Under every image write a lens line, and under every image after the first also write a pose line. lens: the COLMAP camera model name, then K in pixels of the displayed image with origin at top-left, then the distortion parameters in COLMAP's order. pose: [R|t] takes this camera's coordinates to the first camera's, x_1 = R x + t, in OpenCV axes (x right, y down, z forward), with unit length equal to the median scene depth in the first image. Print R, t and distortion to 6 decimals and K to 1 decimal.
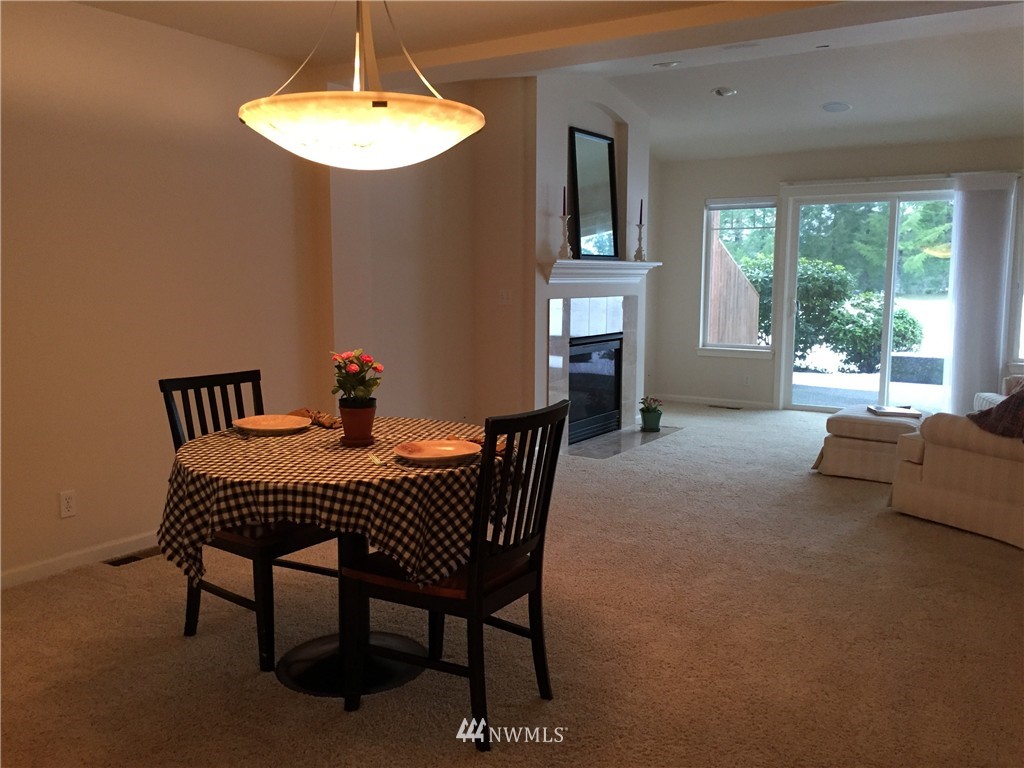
lens RADIAL K [[875.1, 0, 508.7], [0, 875.1, 383.3], [0, 0, 1]] dist [0.062369, -0.082790]
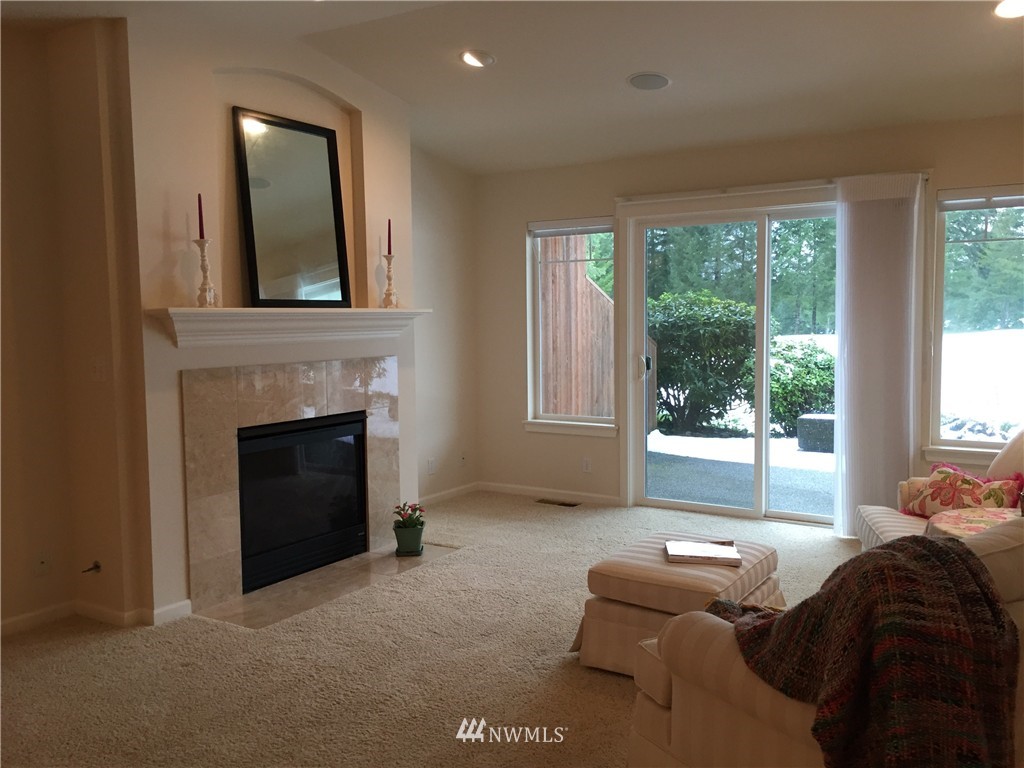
lens RADIAL K [[875.1, 0, 508.6], [0, 875.1, 383.4], [0, 0, 1]] dist [0.062369, -0.082790]
pose [[0.999853, -0.015735, 0.006746, 0.199588], [0.016033, 0.998780, -0.046701, -0.038271], [-0.006003, 0.046803, 0.998886, 0.261263]]
